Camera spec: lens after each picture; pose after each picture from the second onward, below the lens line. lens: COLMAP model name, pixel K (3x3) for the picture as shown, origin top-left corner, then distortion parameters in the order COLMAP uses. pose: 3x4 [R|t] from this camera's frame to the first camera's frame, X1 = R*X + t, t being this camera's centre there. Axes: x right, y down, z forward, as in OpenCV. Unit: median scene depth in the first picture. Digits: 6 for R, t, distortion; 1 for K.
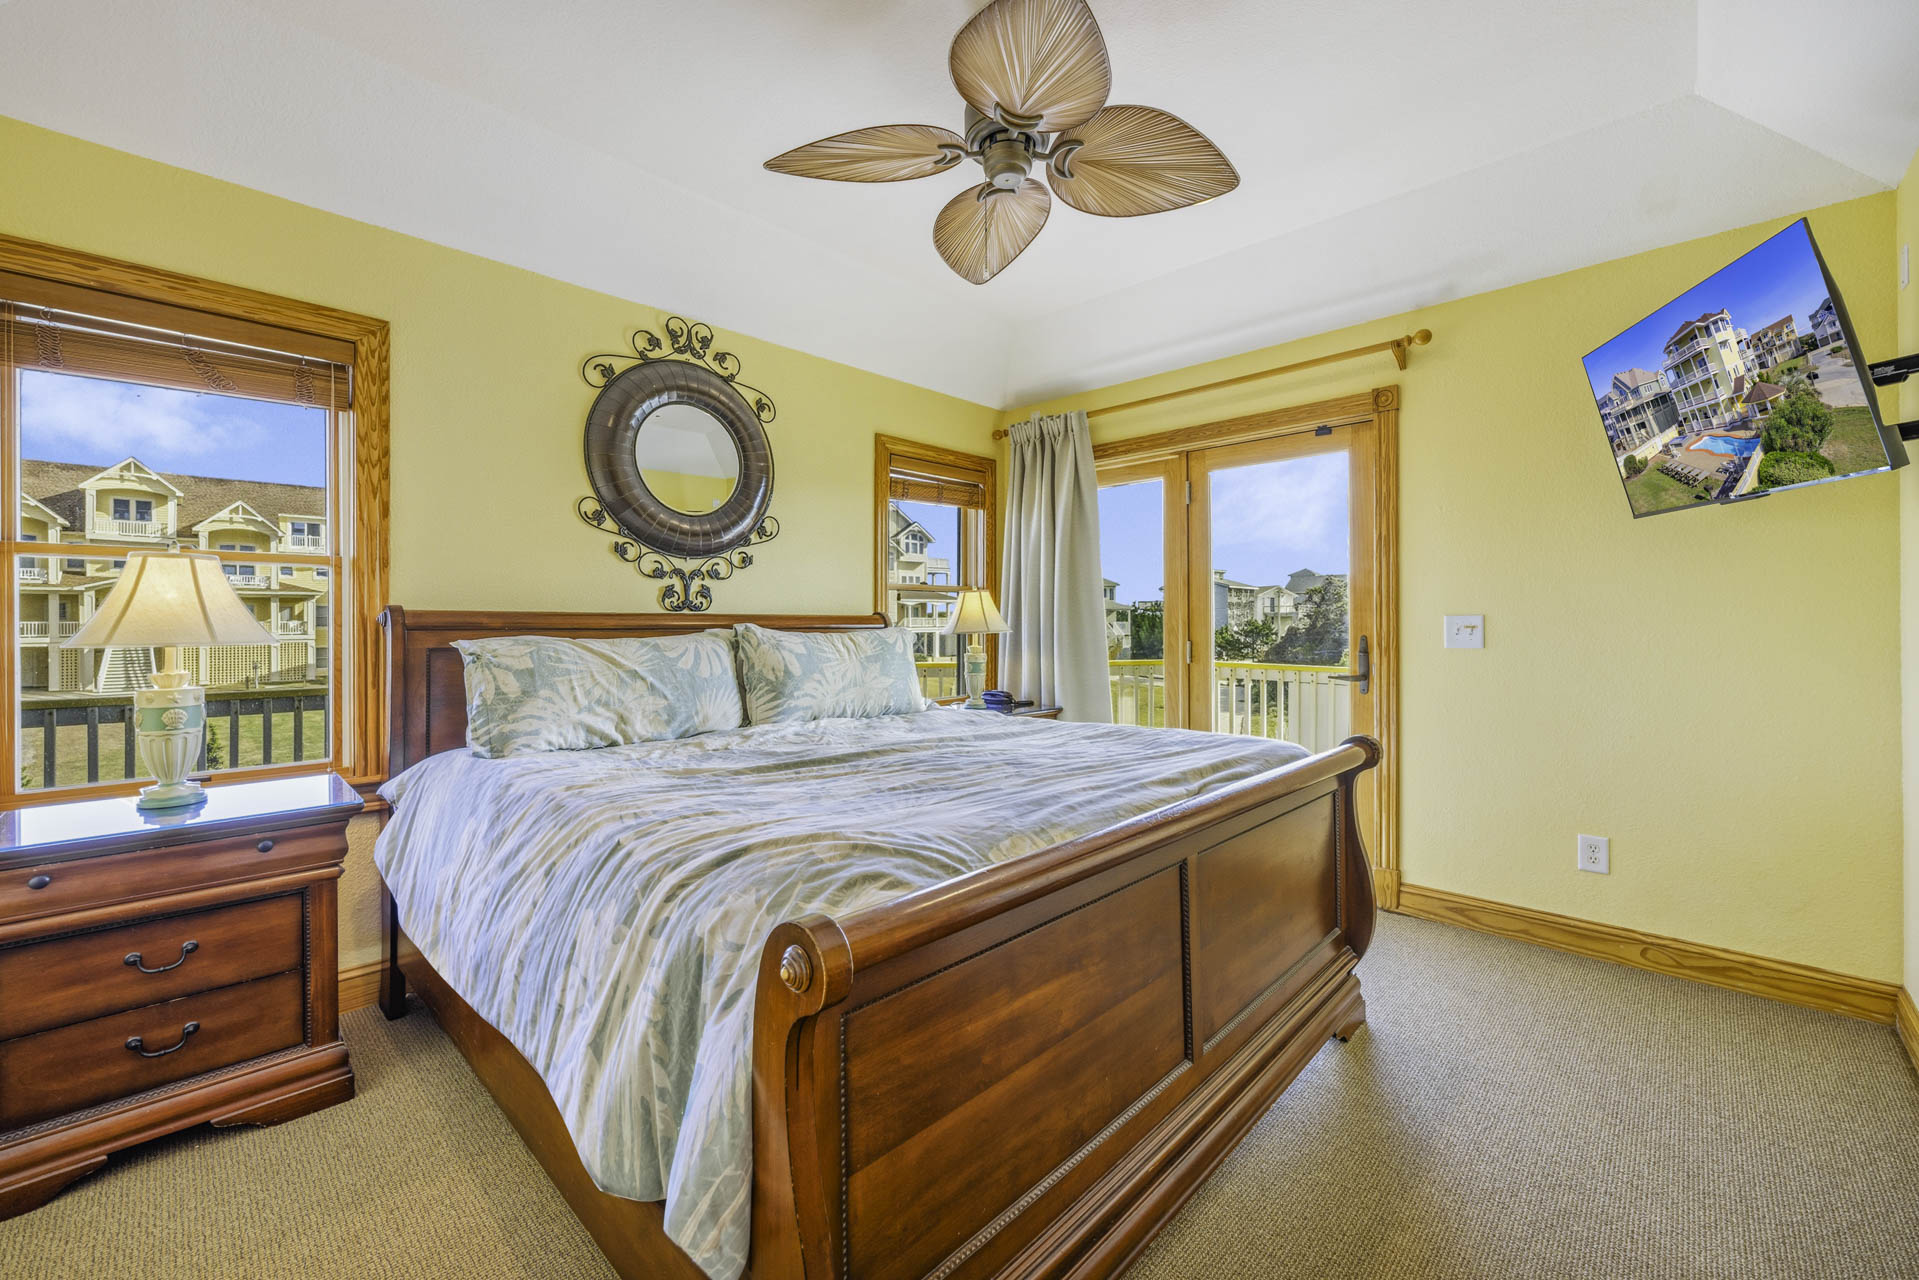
lens RADIAL K [[745.5, 0, 965.0], [0, 745.5, 628.9], [0, 0, 1]] dist [0.000029, 0.000255]
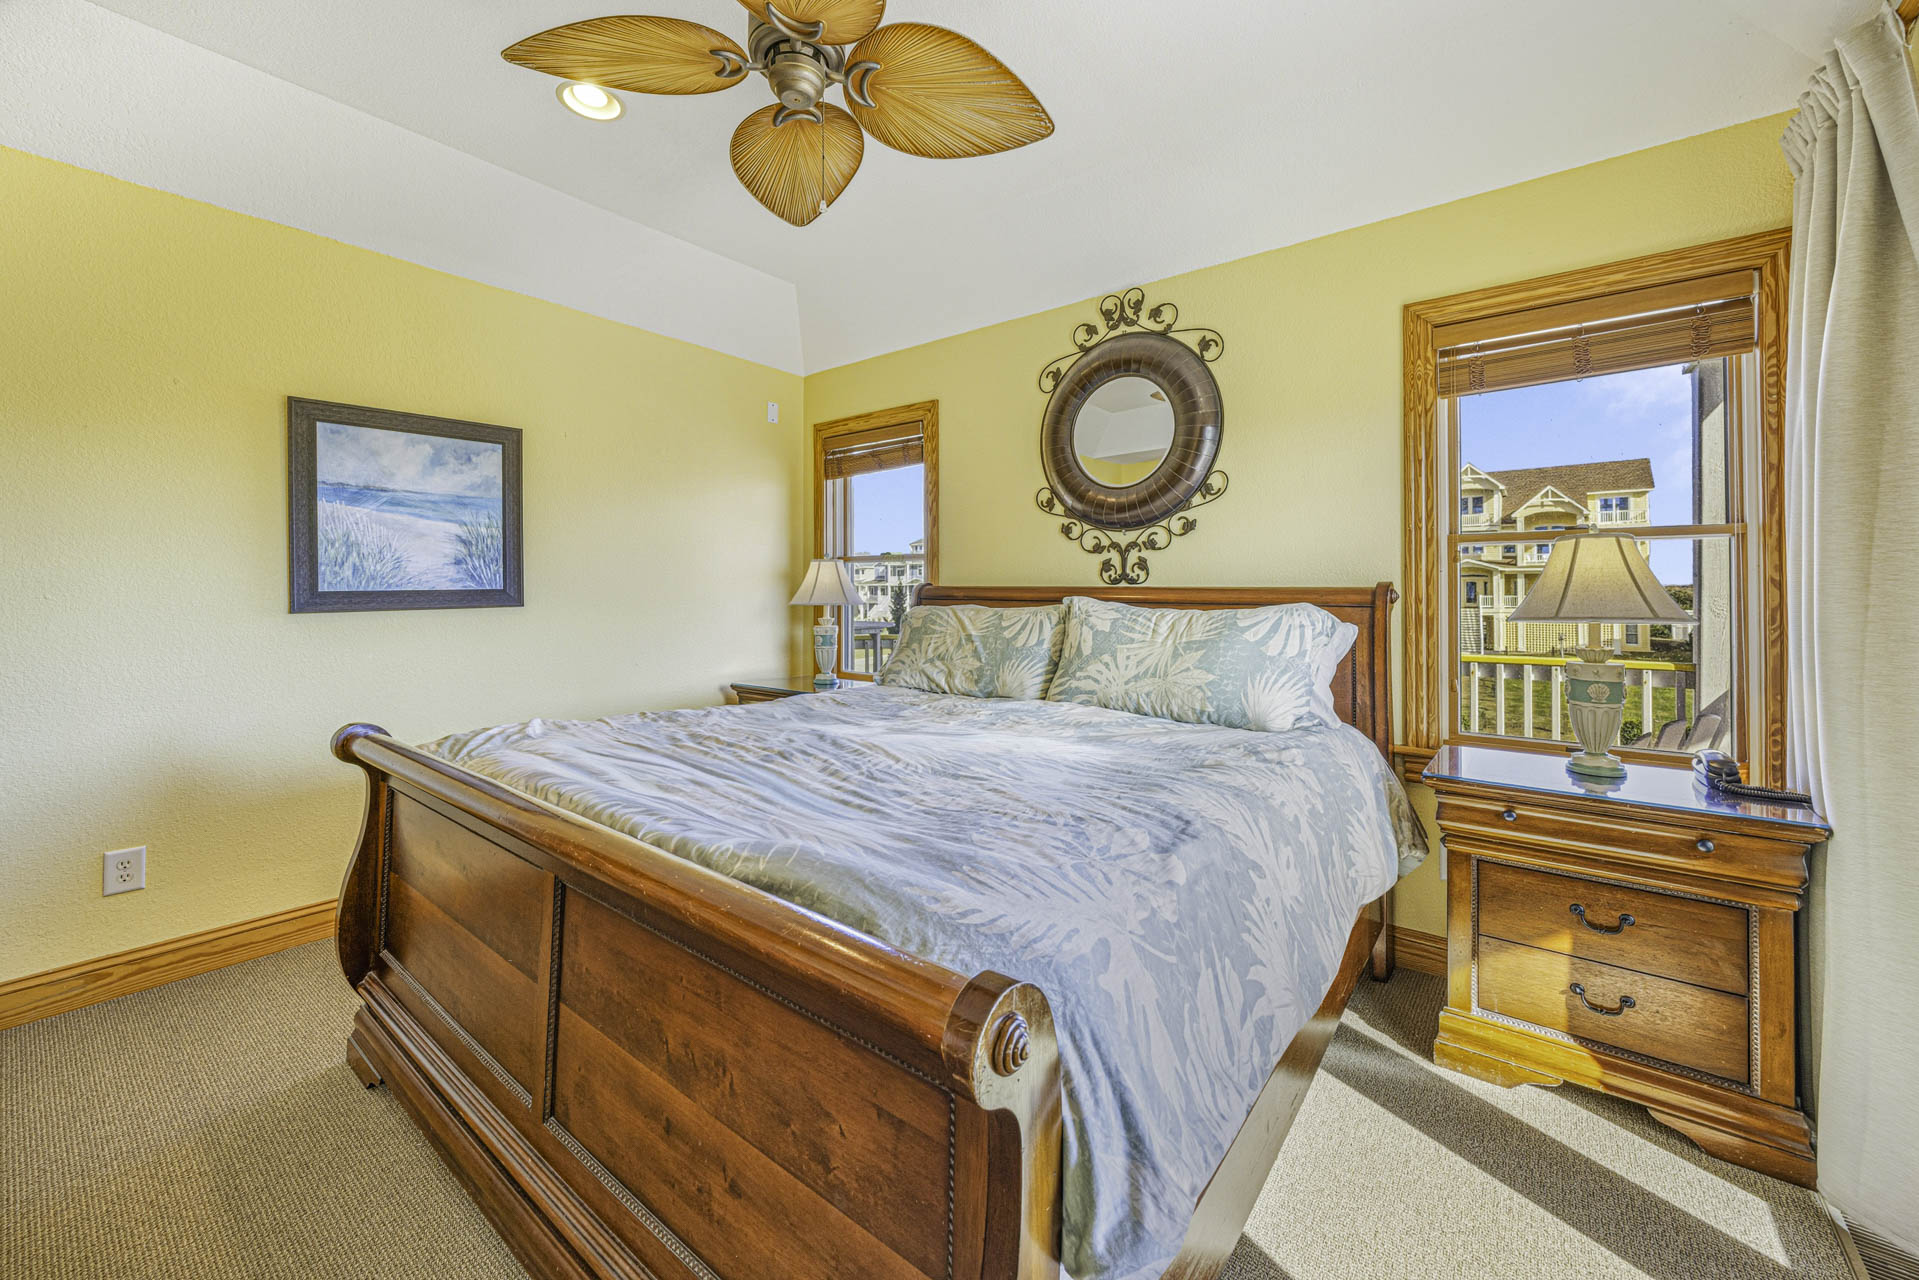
lens RADIAL K [[753.3, 0, 971.0], [0, 753.3, 592.0], [0, 0, 1]] dist [0.000488, -0.000059]
pose [[0.117790, -0.000182, -0.993039, 0.600817], [-0.015413, 0.999879, -0.002012, -0.008287], [0.992919, 0.015543, 0.117772, 0.682736]]
